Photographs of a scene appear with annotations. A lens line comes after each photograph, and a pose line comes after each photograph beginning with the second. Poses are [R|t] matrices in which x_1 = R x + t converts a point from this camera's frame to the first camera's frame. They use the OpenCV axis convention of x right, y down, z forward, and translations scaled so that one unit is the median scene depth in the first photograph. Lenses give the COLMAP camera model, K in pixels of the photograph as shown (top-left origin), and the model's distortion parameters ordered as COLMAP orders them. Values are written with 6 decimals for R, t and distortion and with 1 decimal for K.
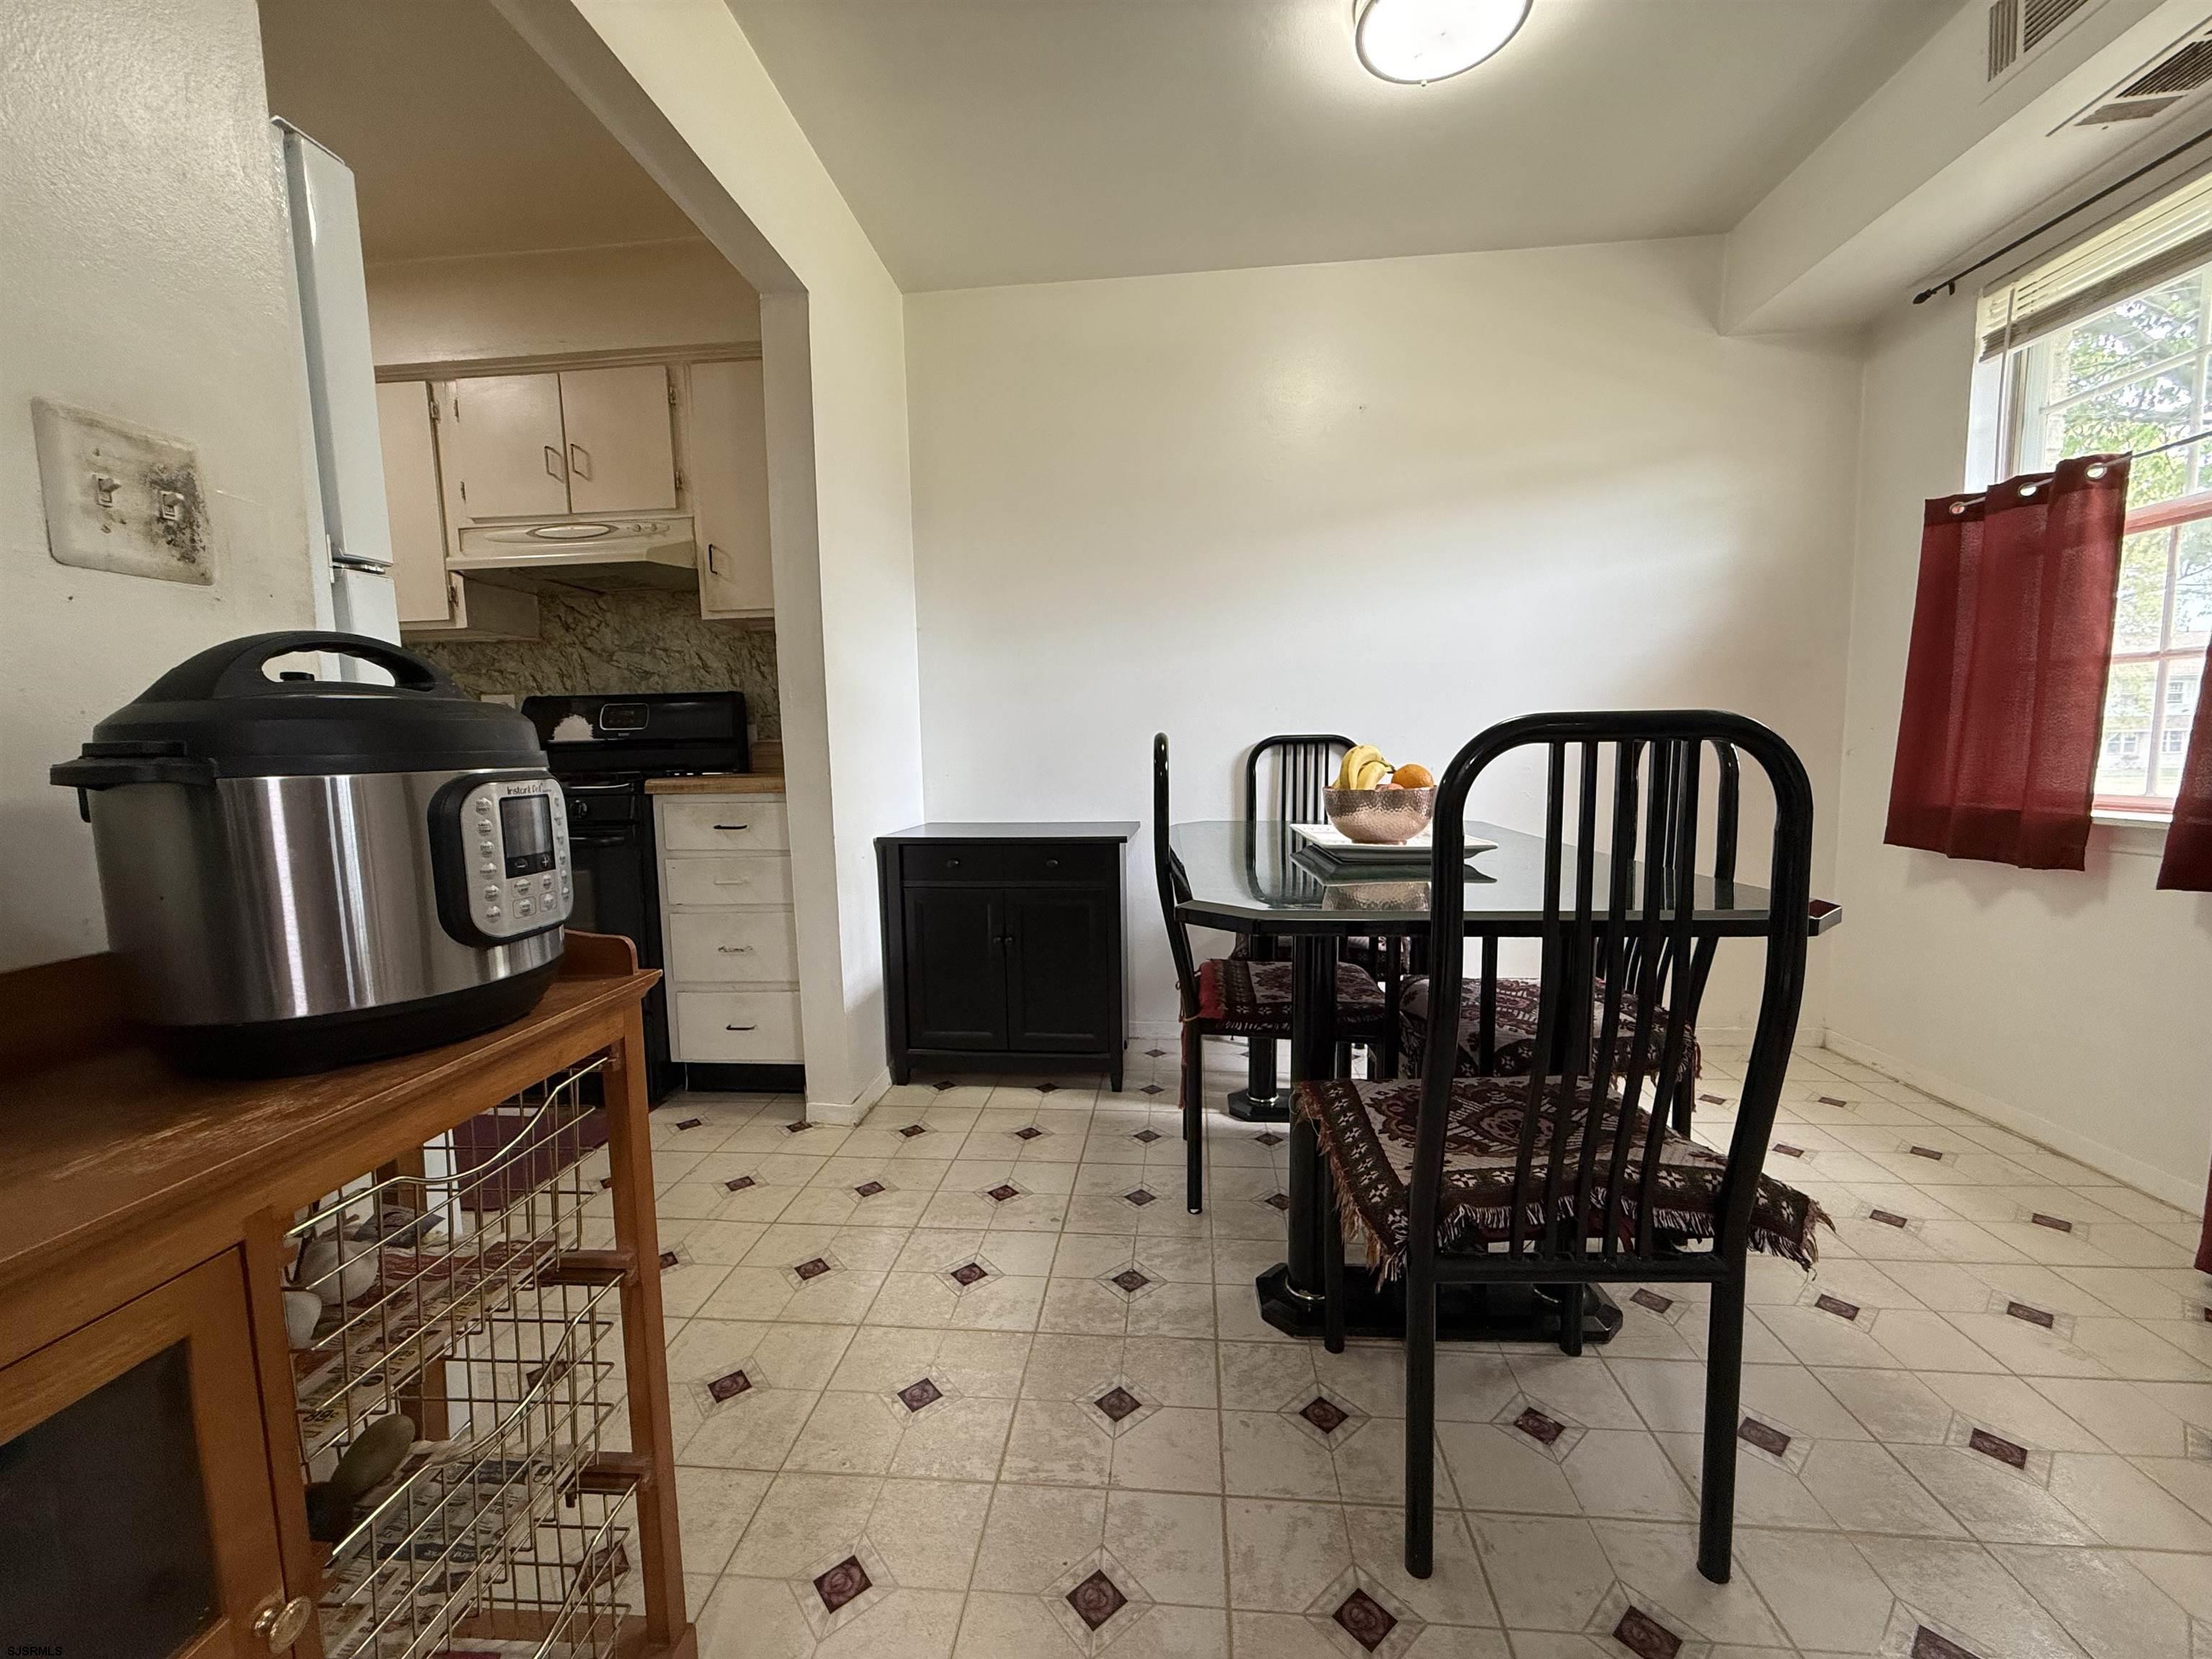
lens RADIAL K [[882.7, 0, 1104.6], [0, 882.7, 828.1], [0, 0, 1]] dist [-0.000009, 0.000119]
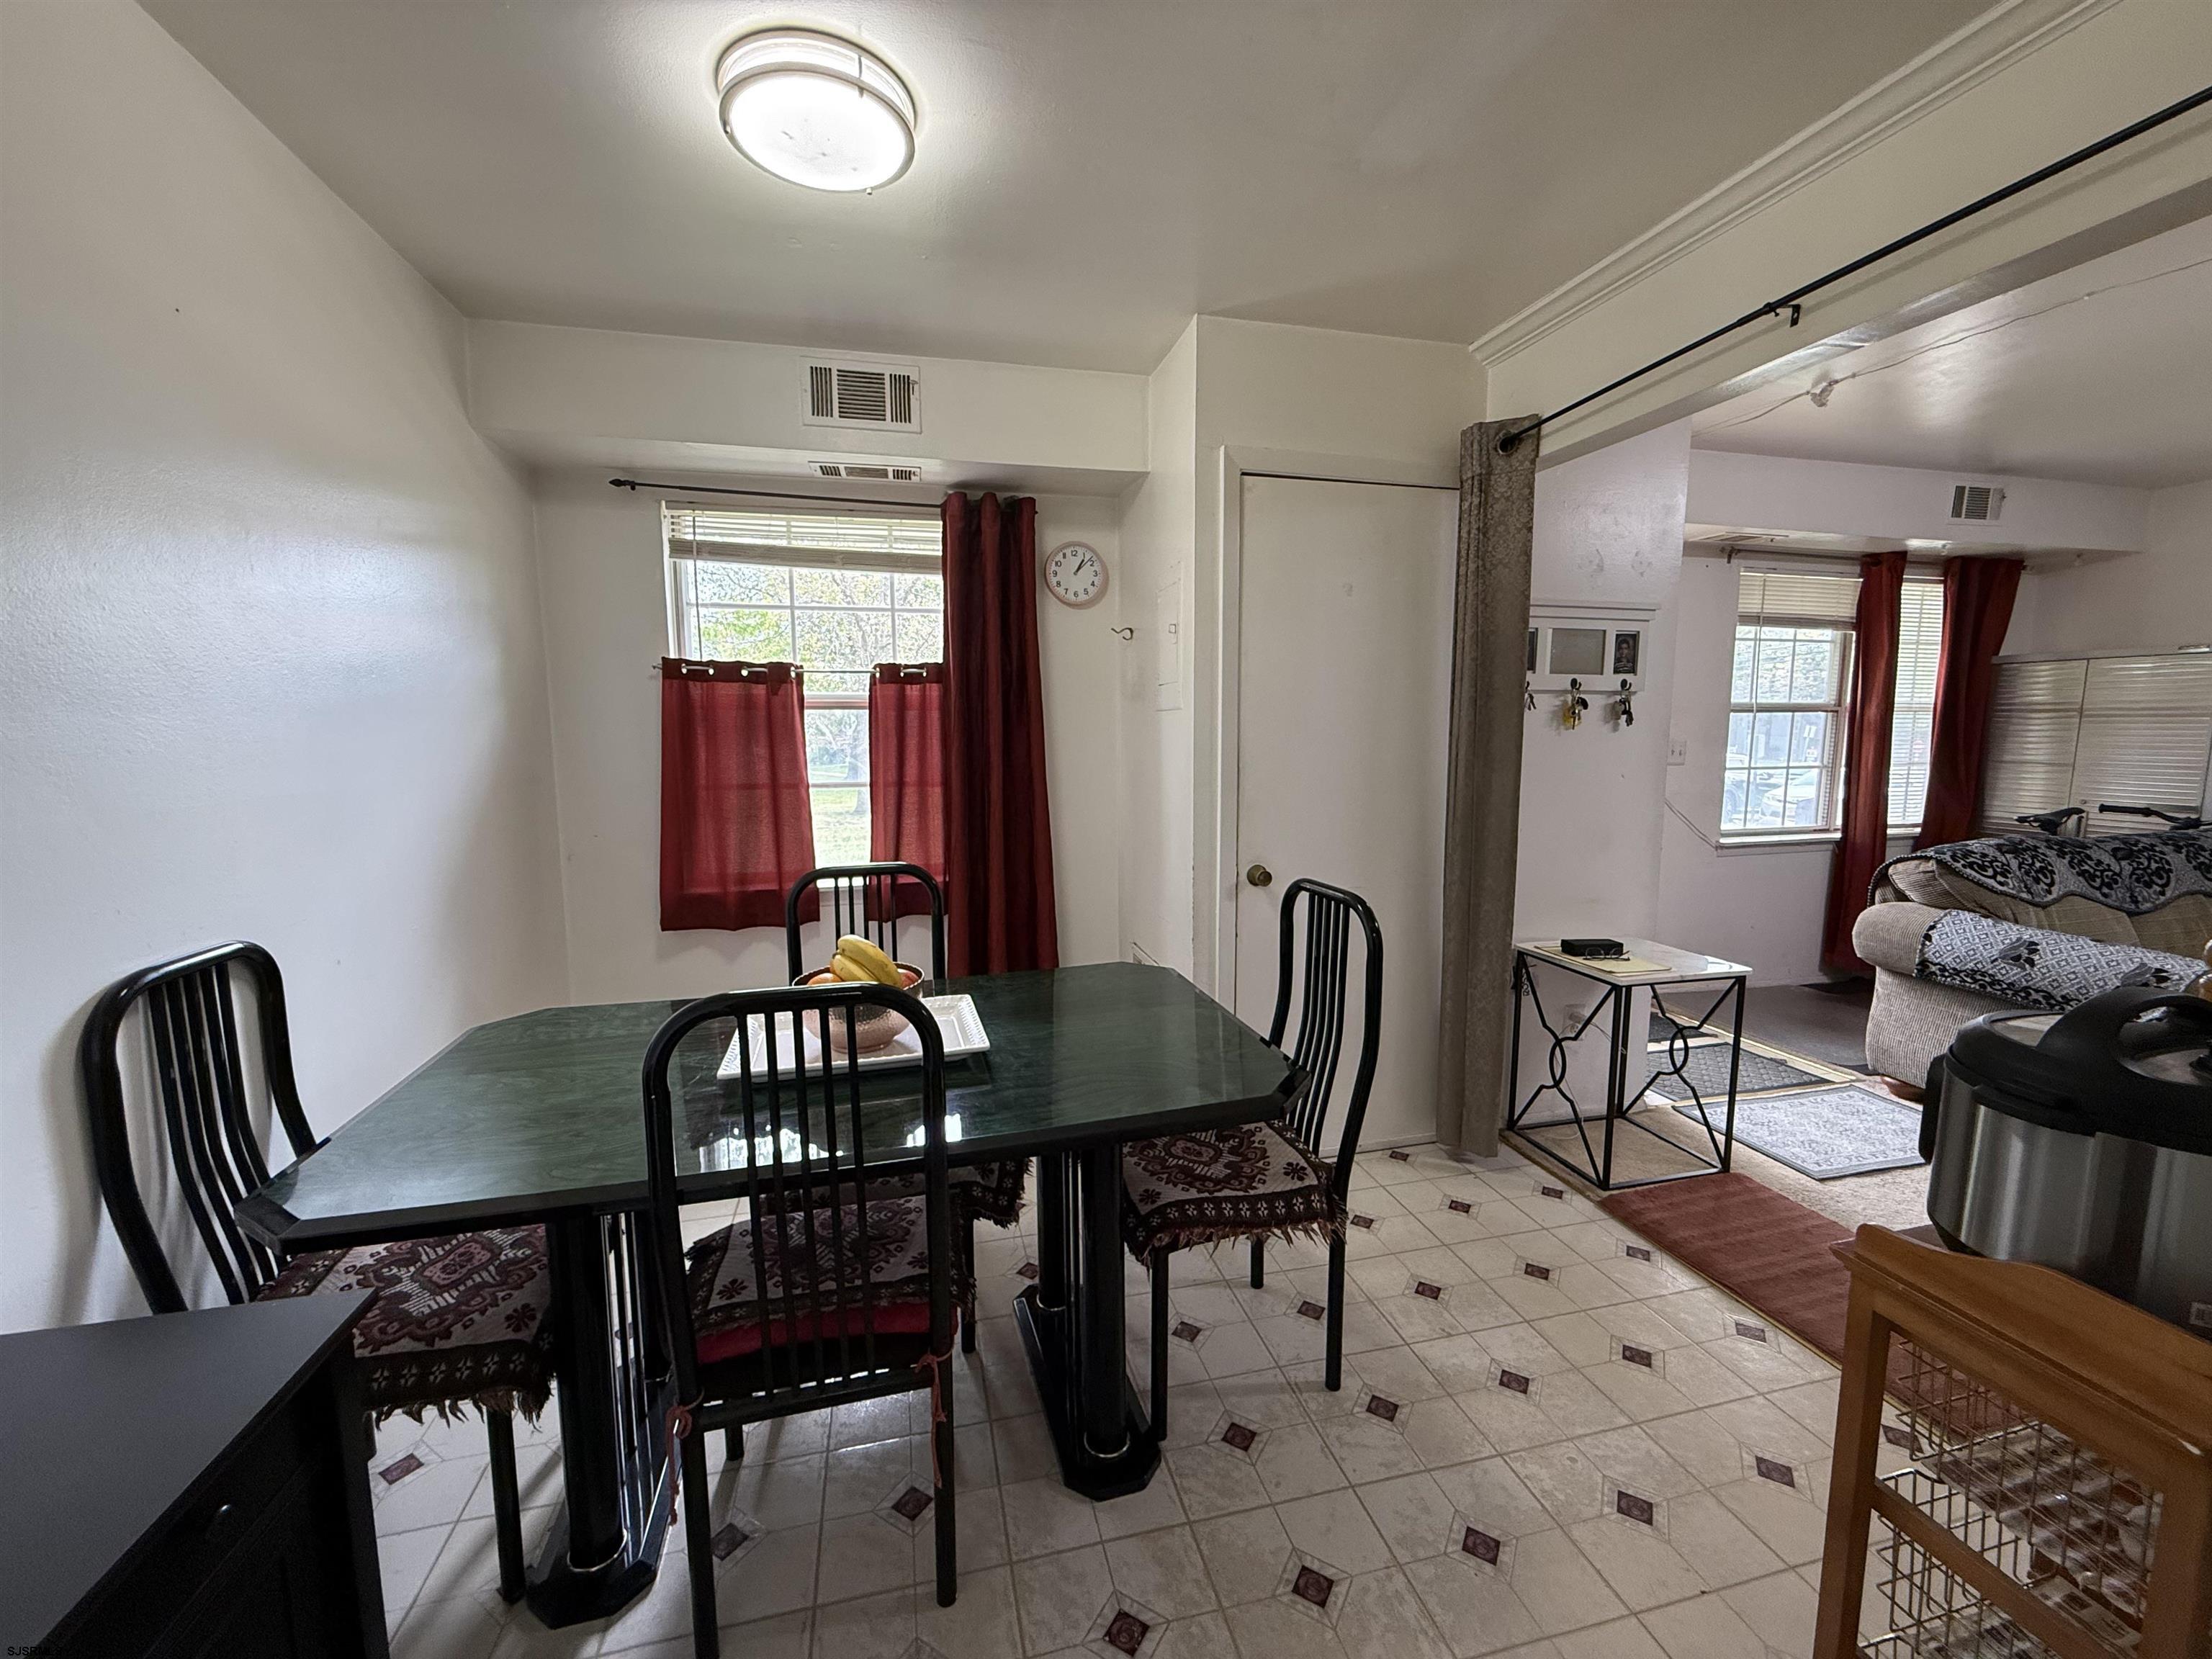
lens RADIAL K [[882.7, 0, 1104.6], [0, 882.7, 828.1], [0, 0, 1]] dist [-0.000009, 0.000119]
pose [[-0.325282, -0.087398, 0.941569, -0.474960], [0.099902, 0.986971, 0.126125, -0.229408], [-0.940325, 0.135091, -0.312313, 0.841784]]
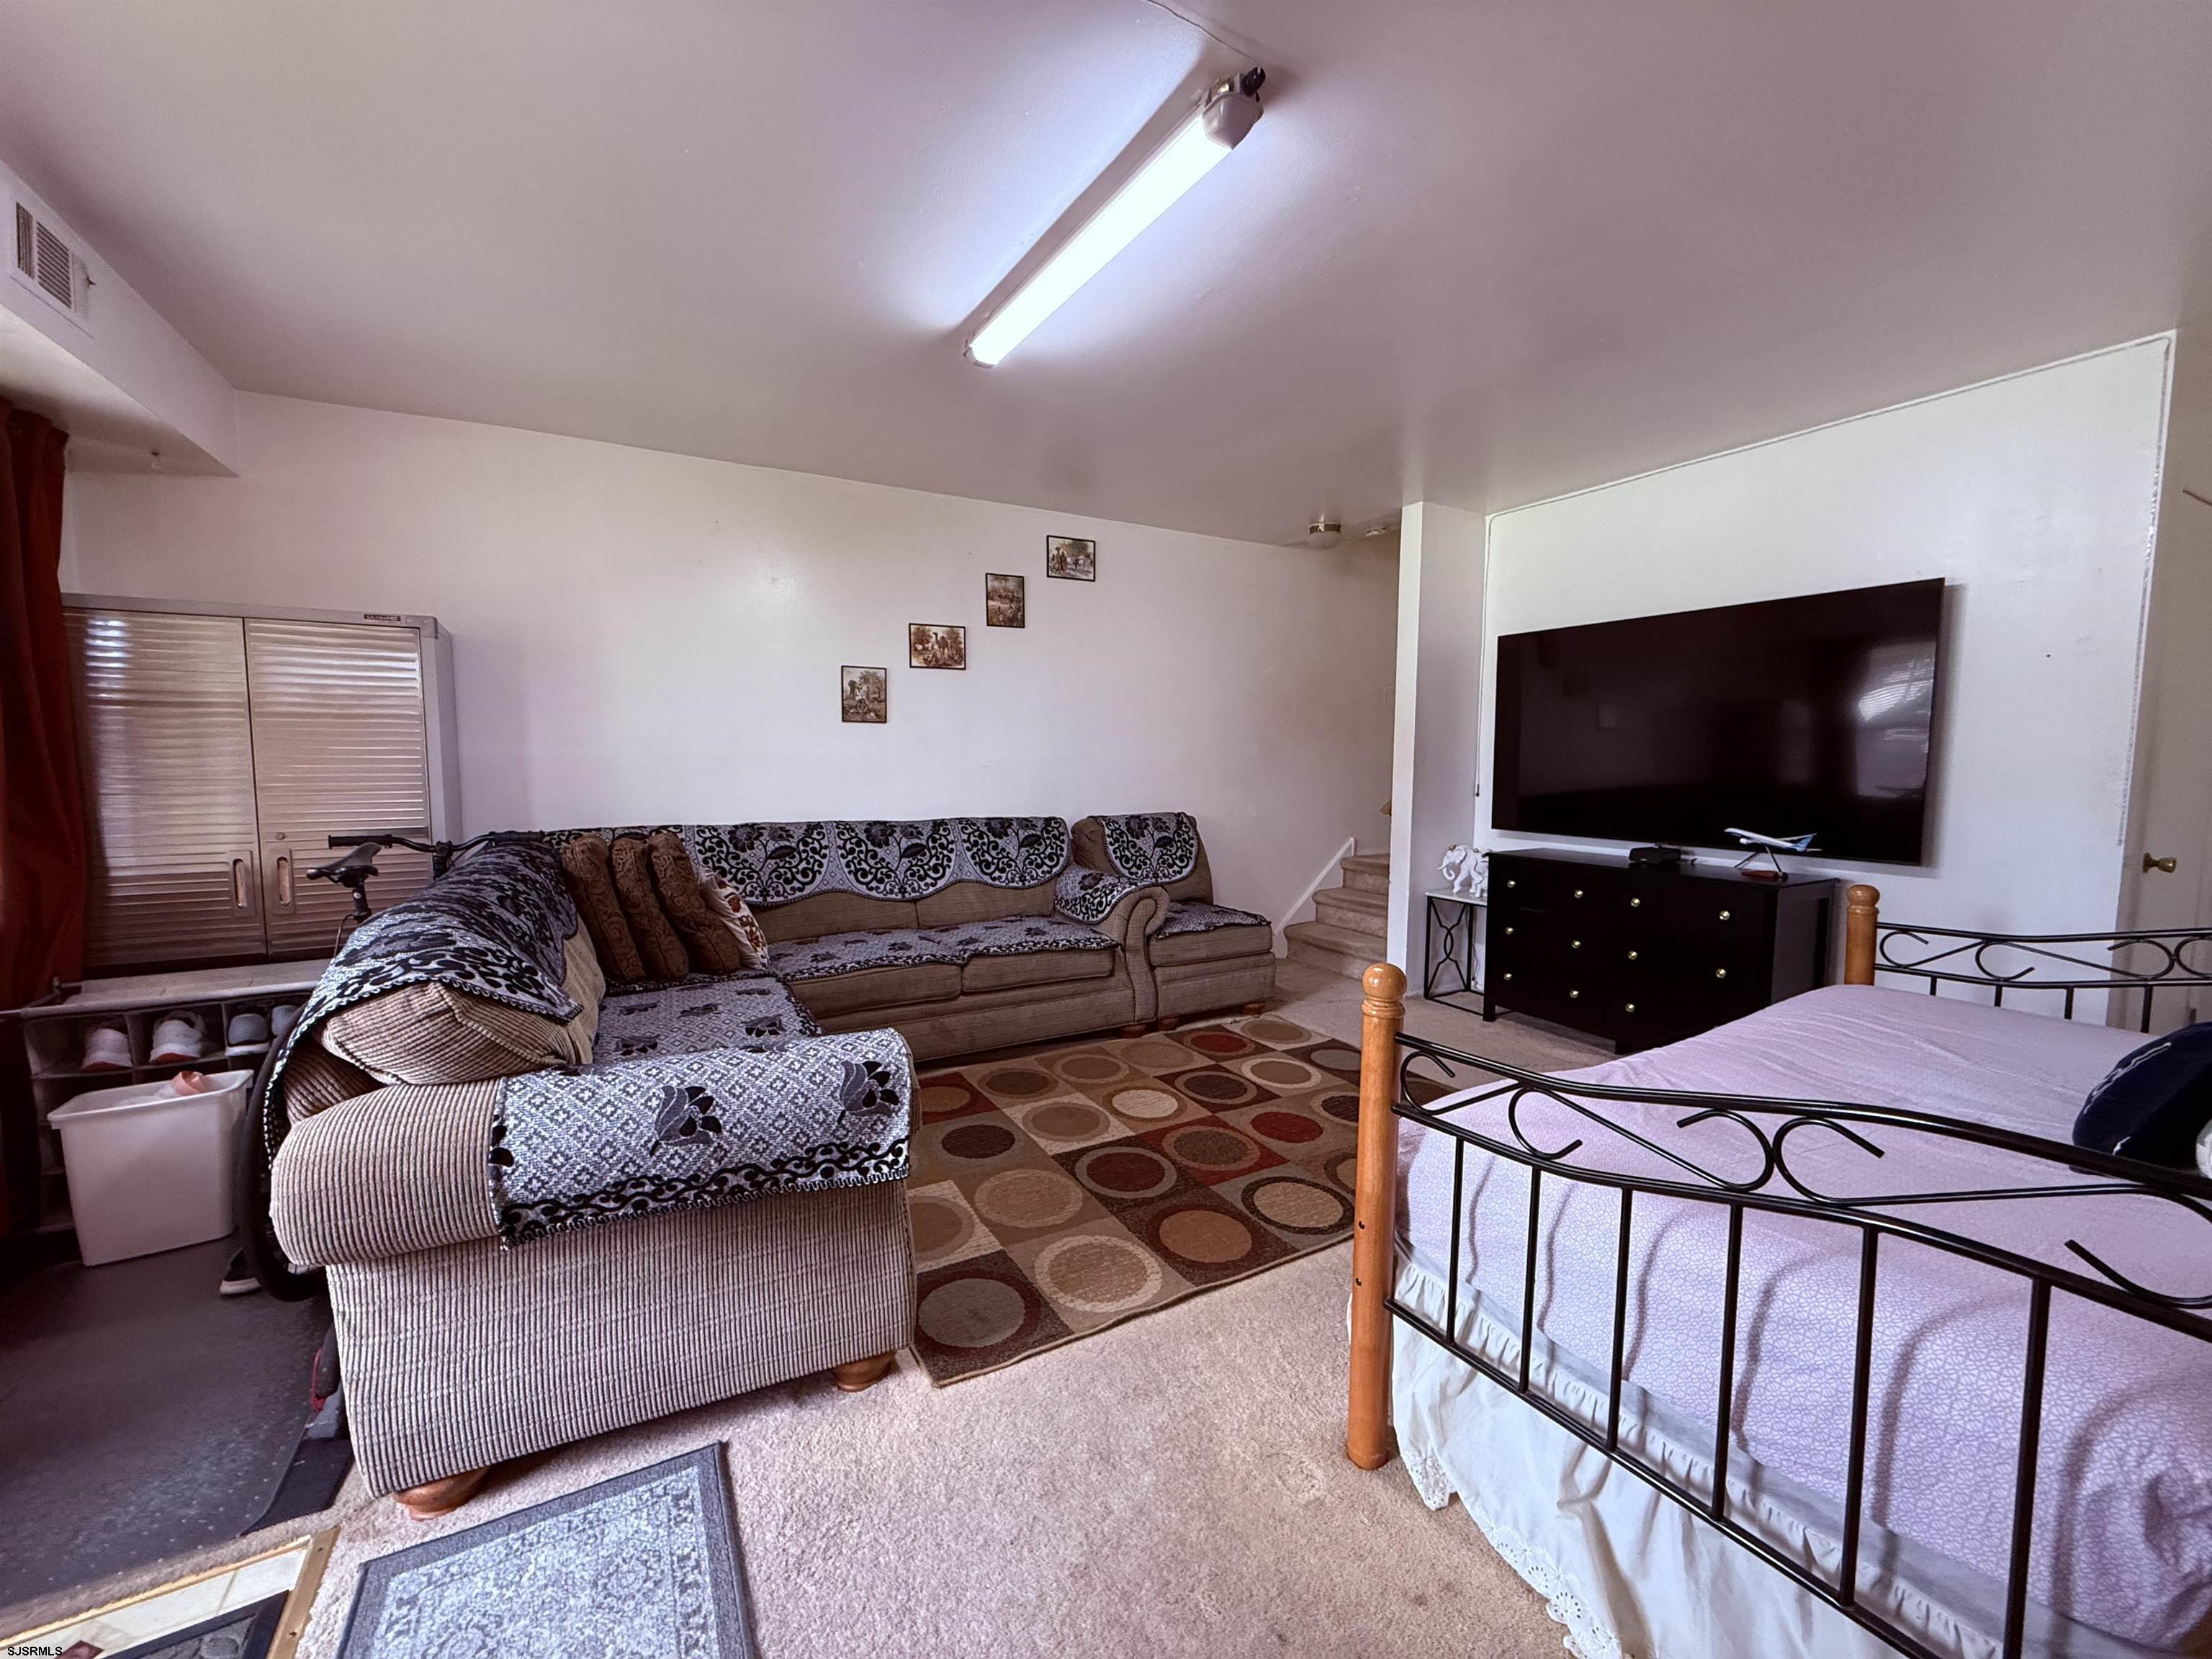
lens RADIAL K [[882.7, 0, 1104.6], [0, 882.7, 828.1], [0, 0, 1]] dist [-0.000009, 0.000119]
pose [[-0.824156, 0.070434, -0.561966, 0.327160], [-0.034636, 0.984111, 0.174141, -0.112214], [0.565303, 0.162983, -0.808622, -0.024689]]
